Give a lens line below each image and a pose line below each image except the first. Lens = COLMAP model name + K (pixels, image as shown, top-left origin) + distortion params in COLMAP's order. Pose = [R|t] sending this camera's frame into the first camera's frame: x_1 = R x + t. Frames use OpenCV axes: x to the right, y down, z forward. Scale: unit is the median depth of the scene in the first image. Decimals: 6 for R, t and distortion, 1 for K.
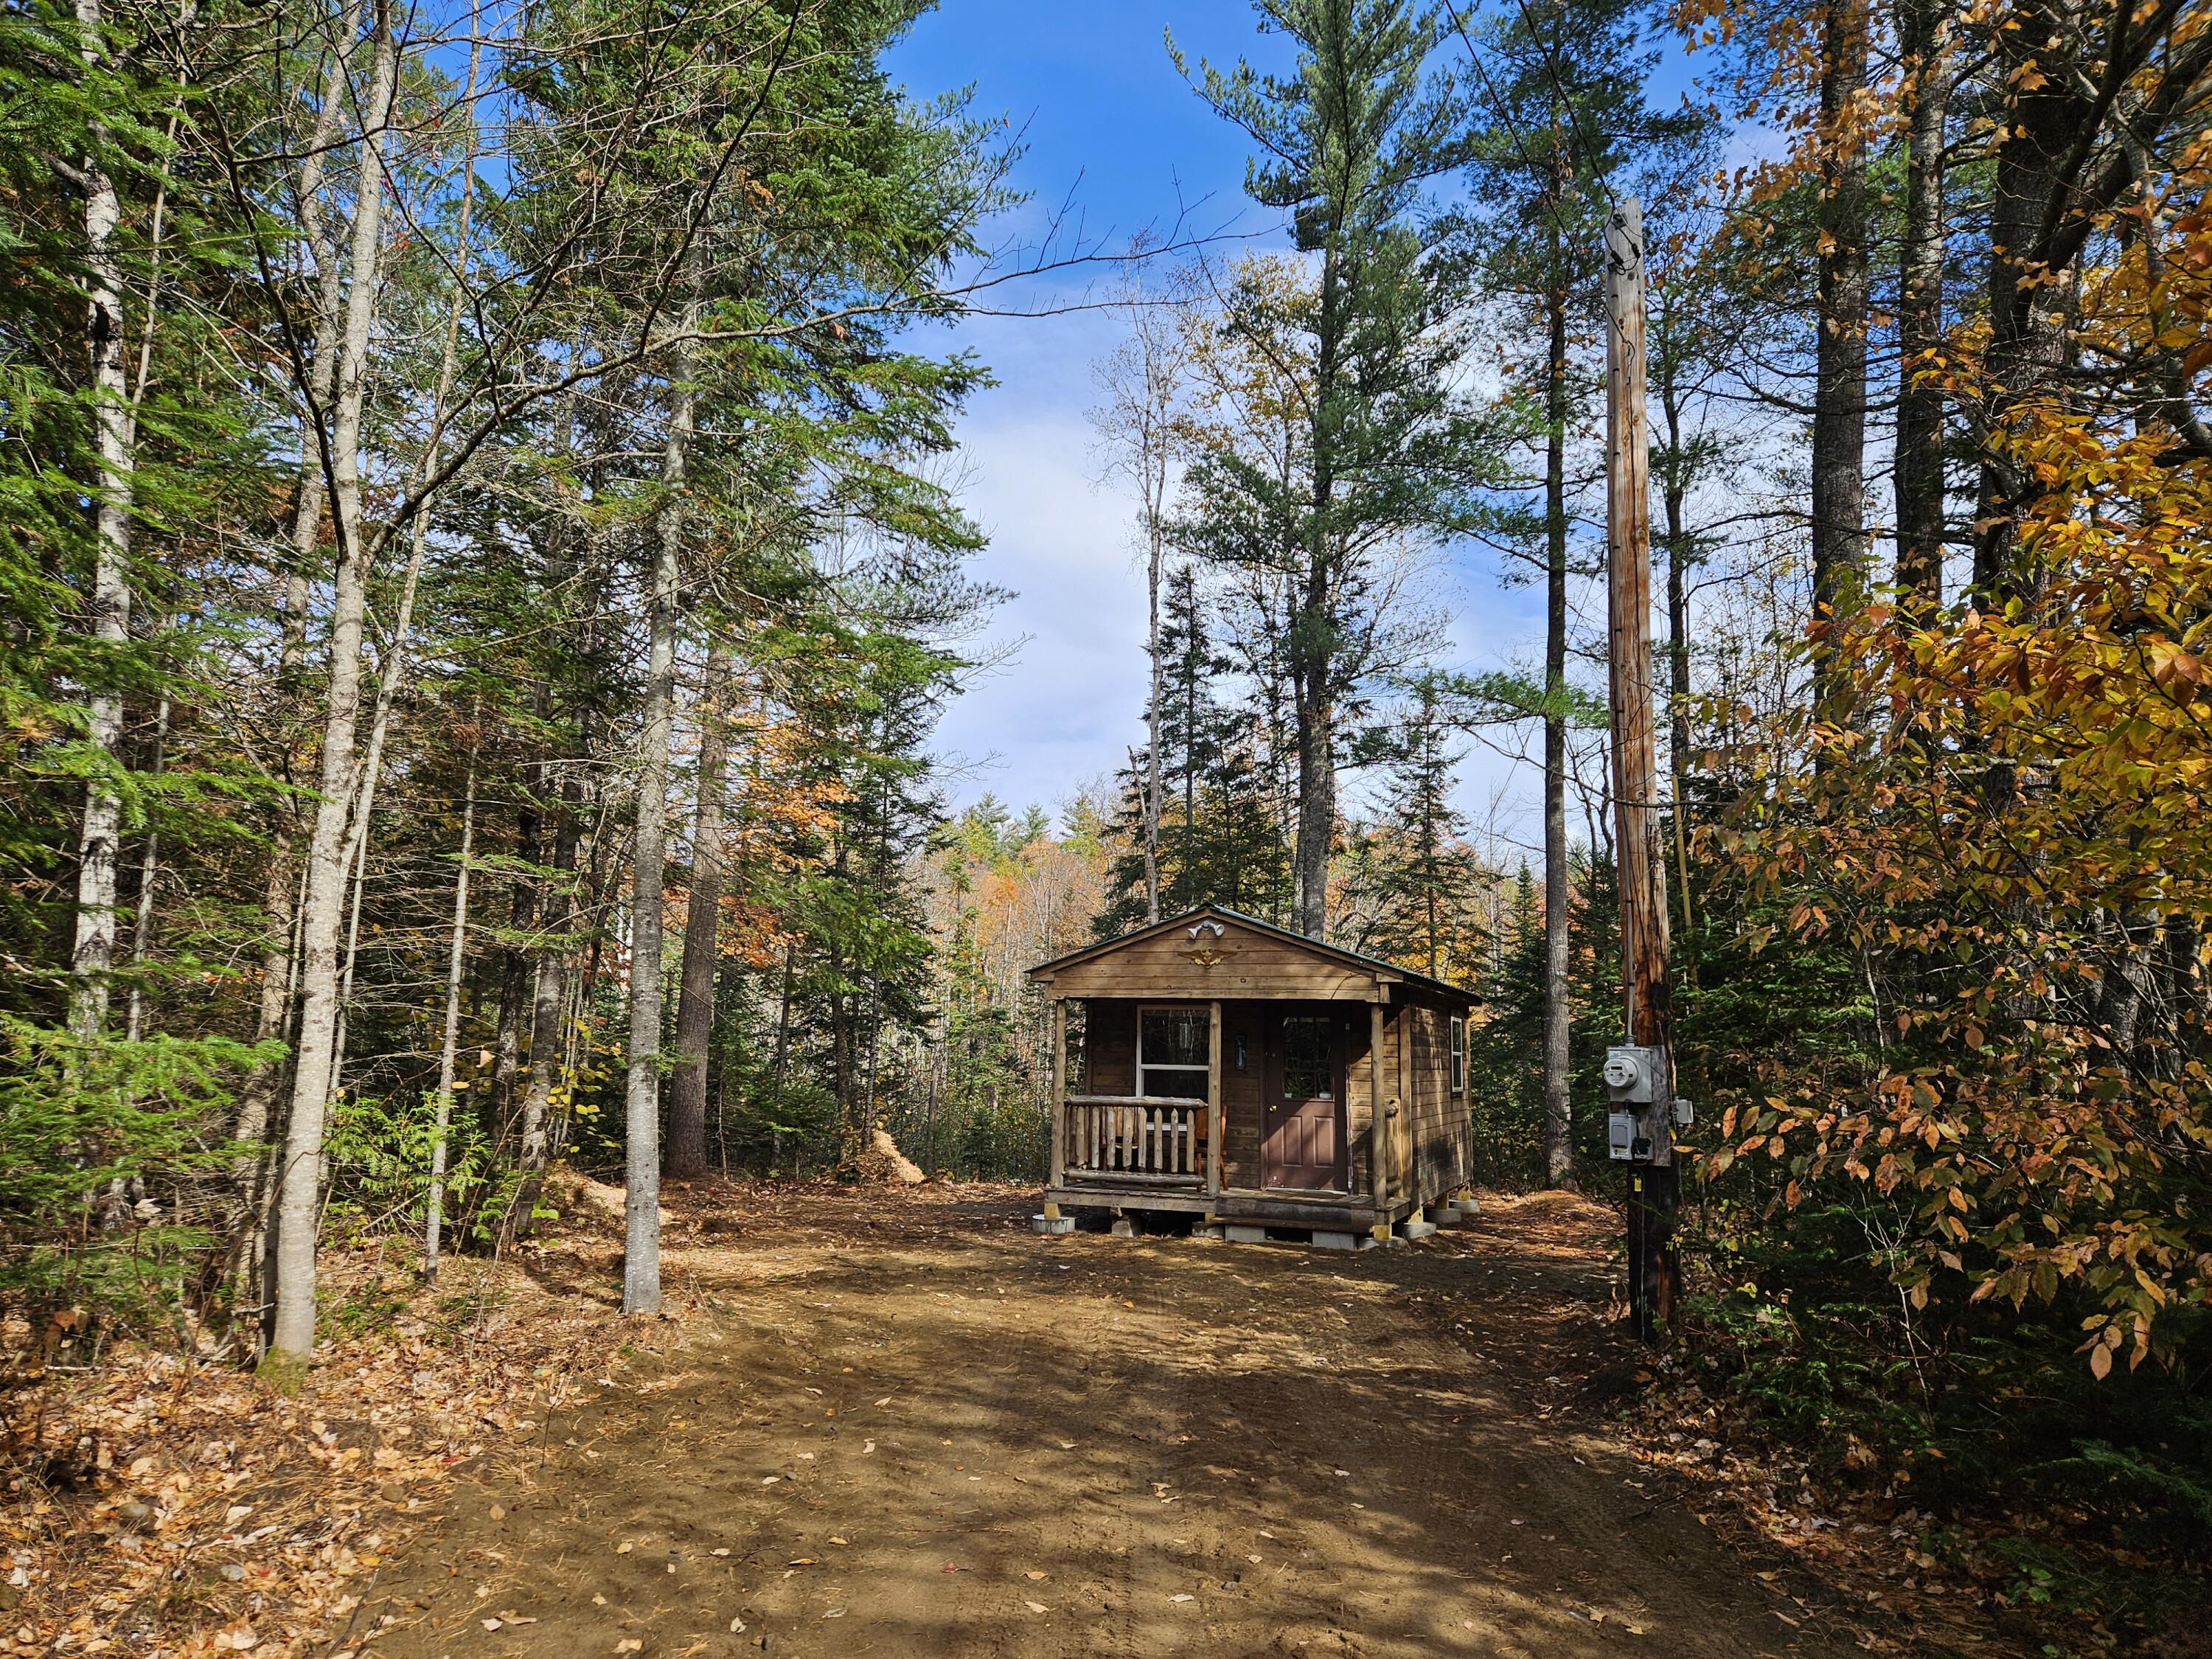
lens RADIAL K [[1468.4, 0, 1099.9], [0, 1468.4, 819.4], [0, 0, 1]] dist [0.095298, -0.073372]
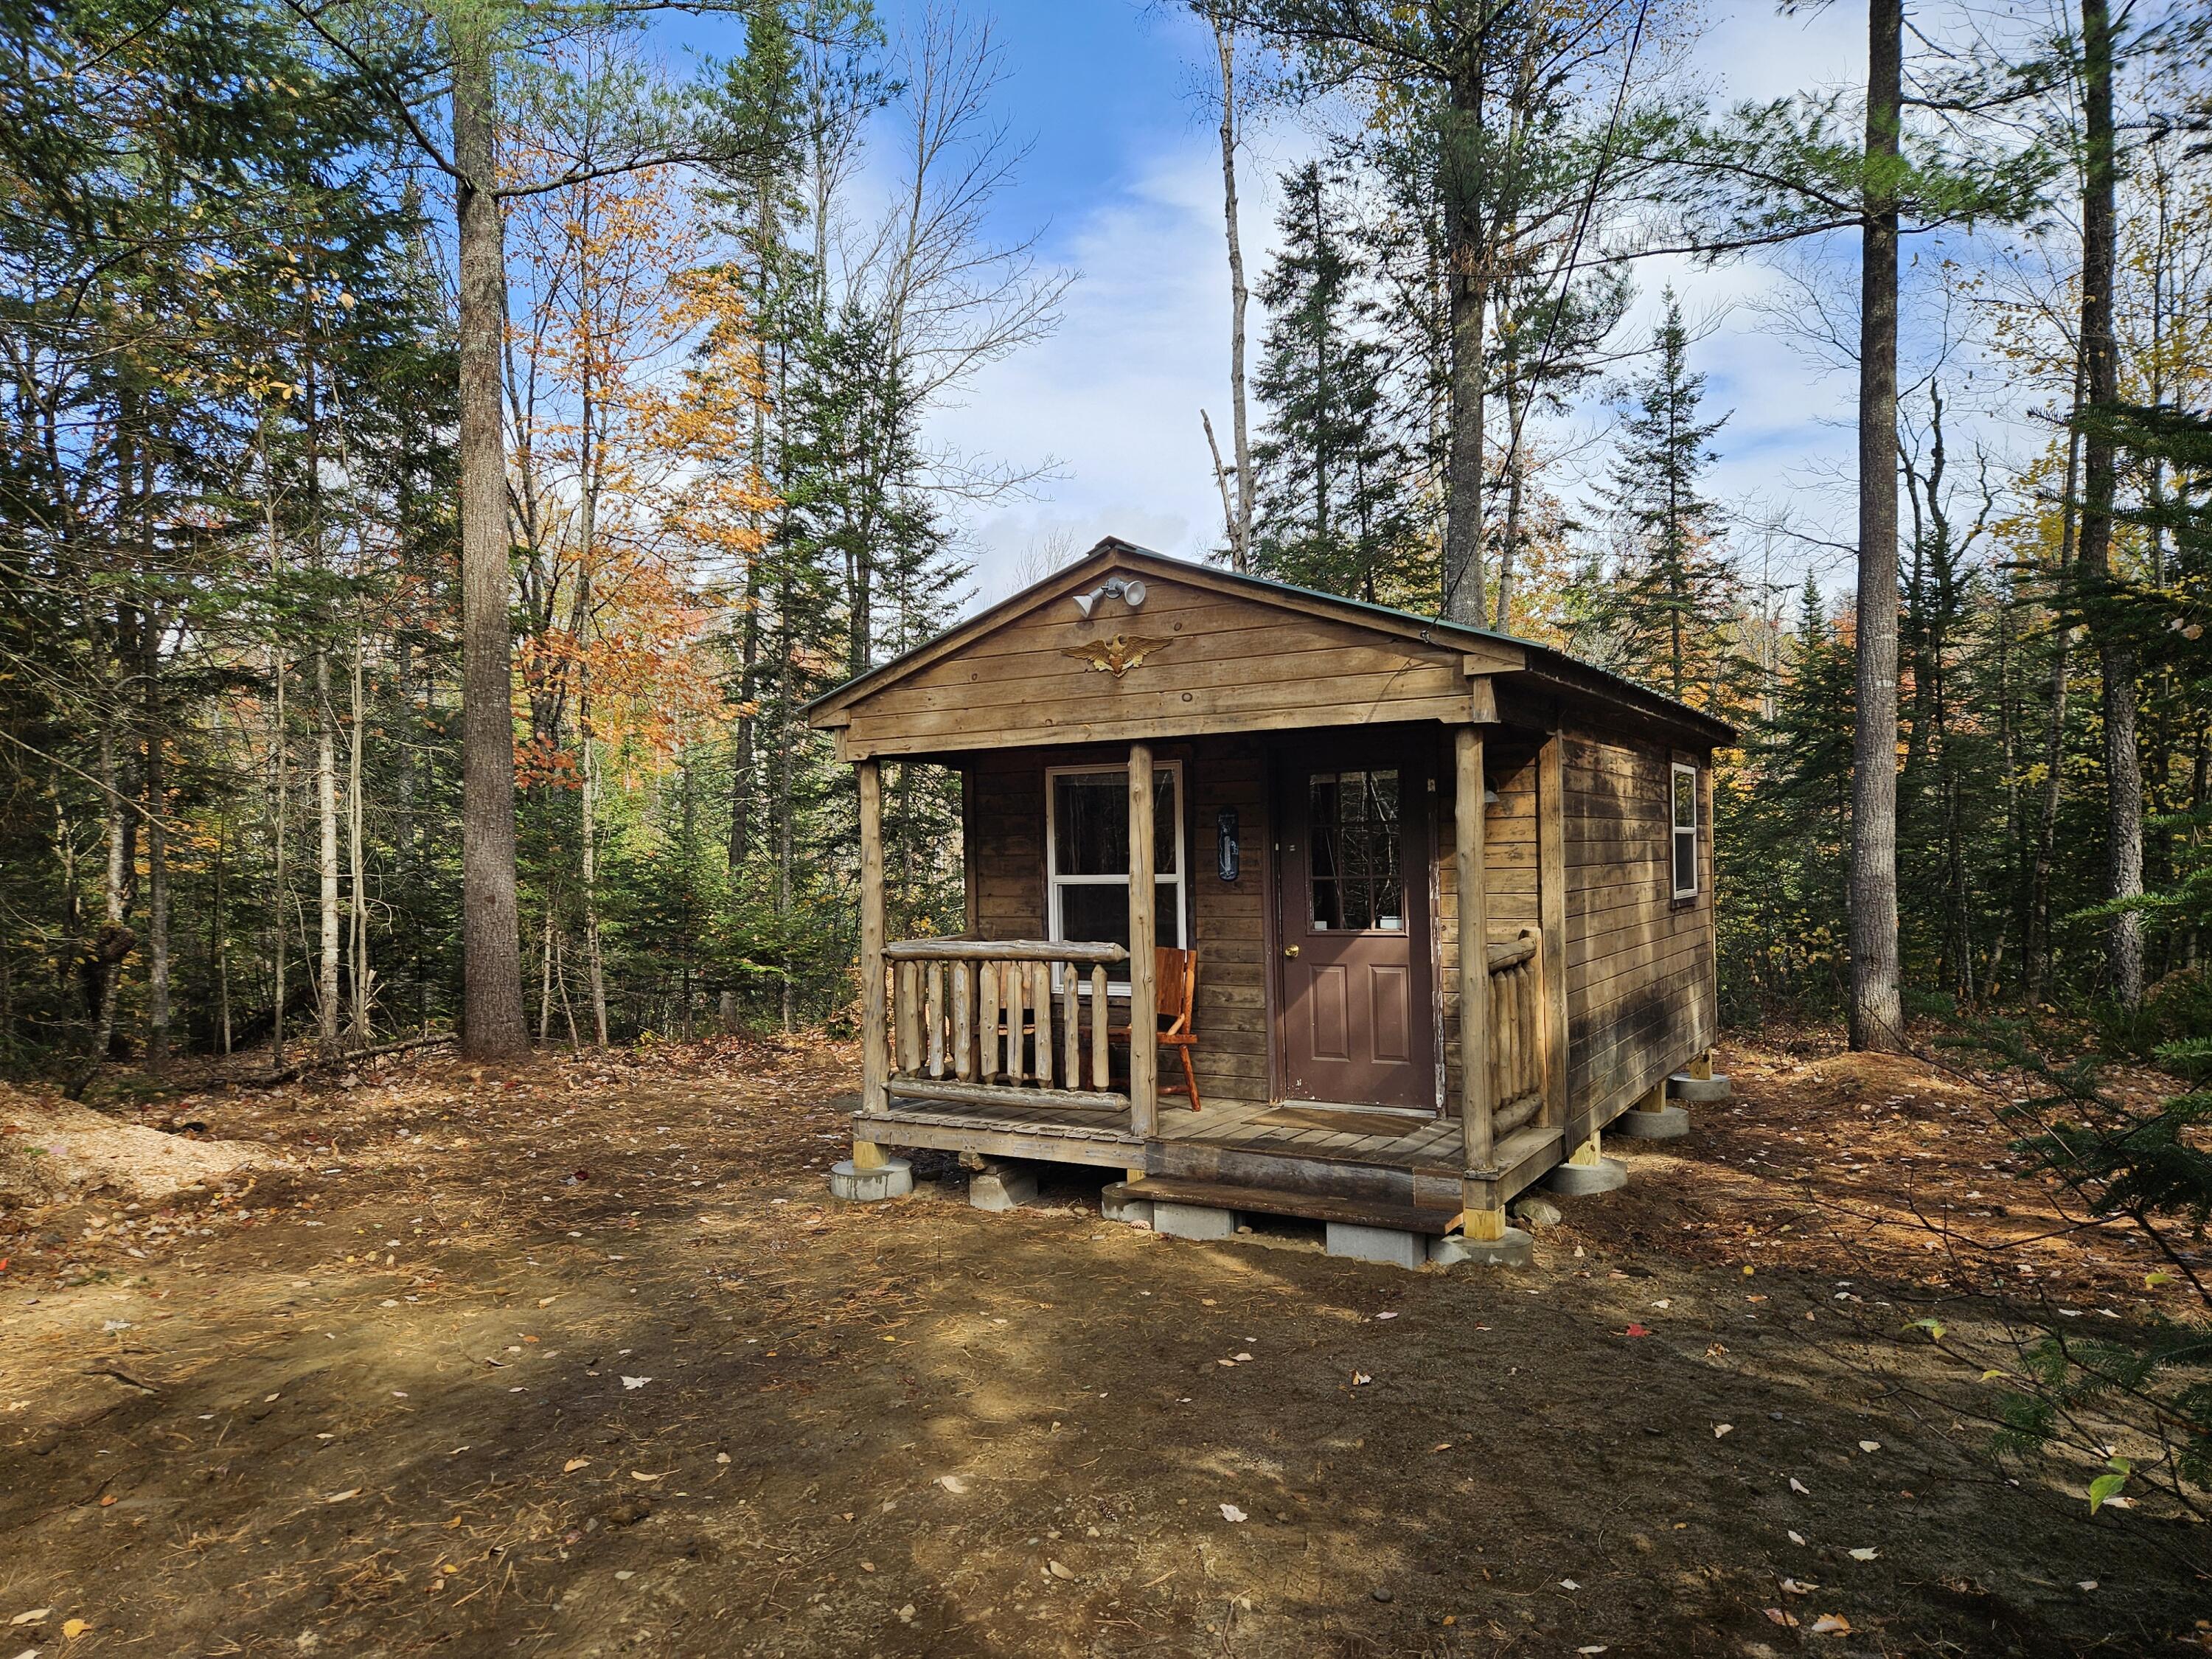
lens RADIAL K [[1481.7, 0, 1106.5], [0, 1481.7, 862.7], [0, 0, 1]] dist [0.094352, -0.076608]
pose [[0.986900, -0.038781, -0.156603, 0.122729], [0.063901, 0.985255, 0.158713, 0.071912], [0.148139, -0.166641, 0.974826, 0.445132]]
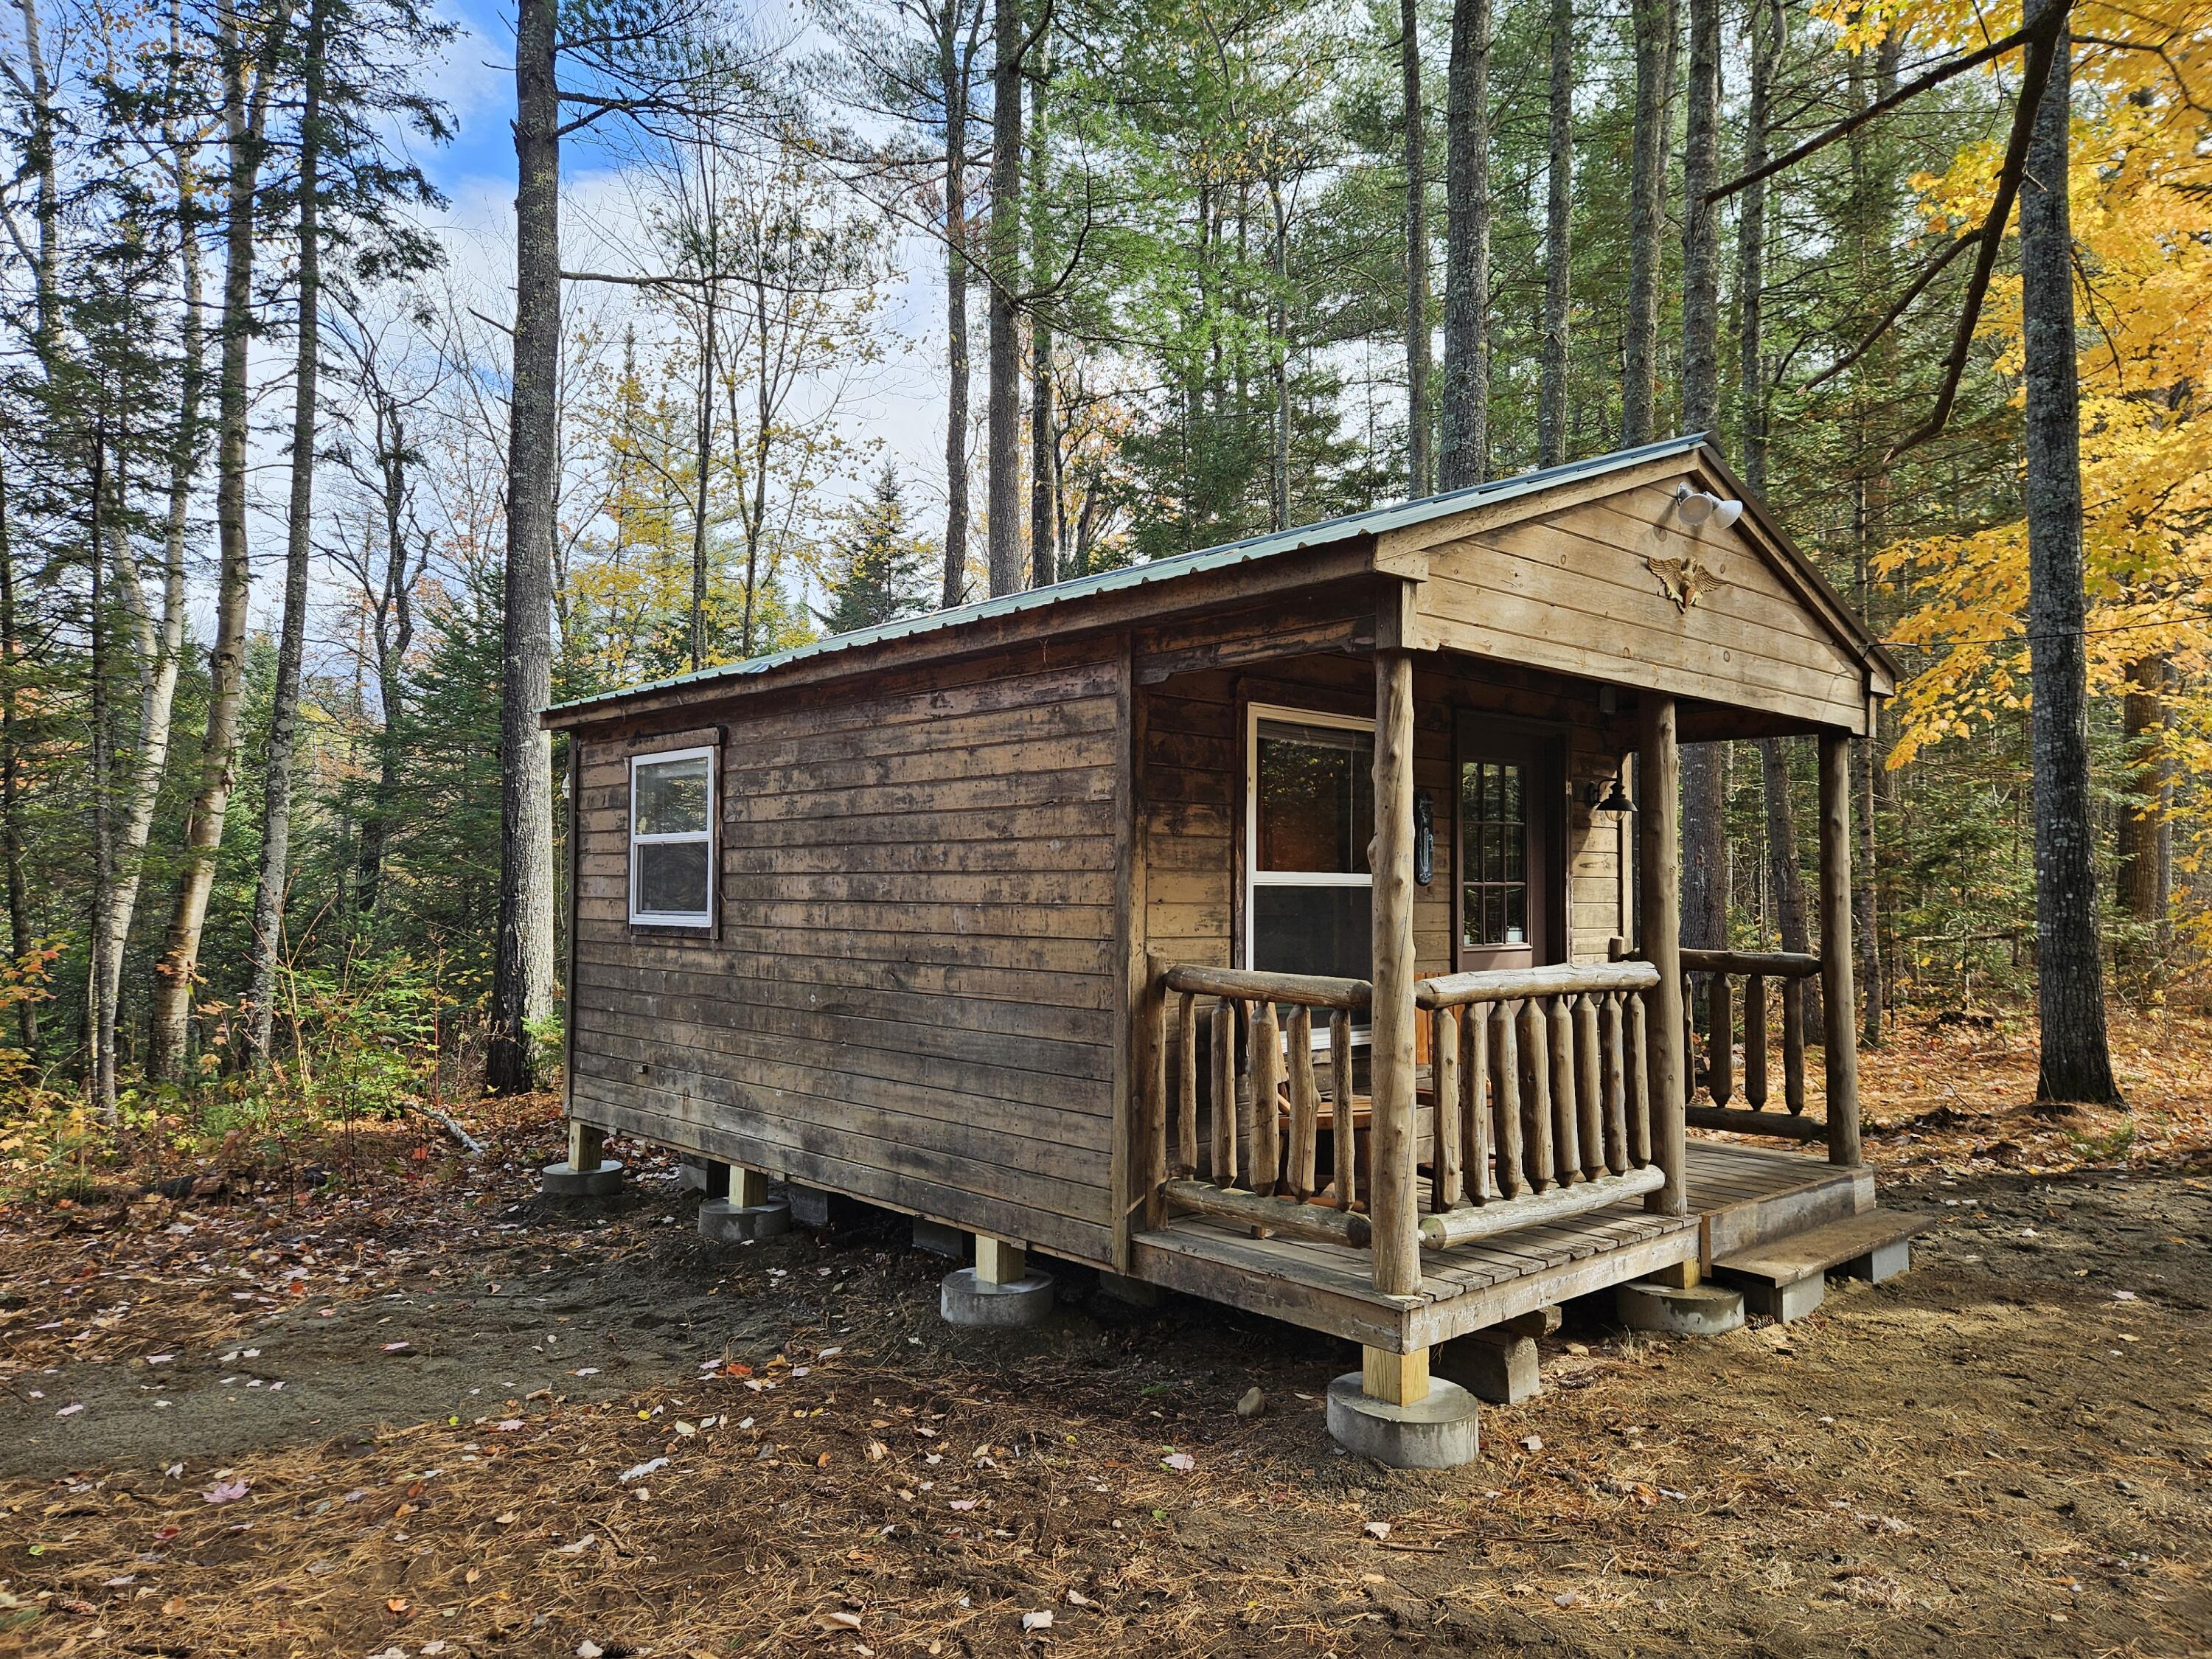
lens RADIAL K [[1468.4, 0, 1099.9], [0, 1468.4, 819.4], [0, 0, 1]] dist [0.095298, -0.073372]
pose [[0.451669, 0.031529, 0.891629, -0.277937], [-0.144276, 0.988803, 0.038120, 0.137334], [-0.880443, -0.145858, 0.451160, 0.821687]]
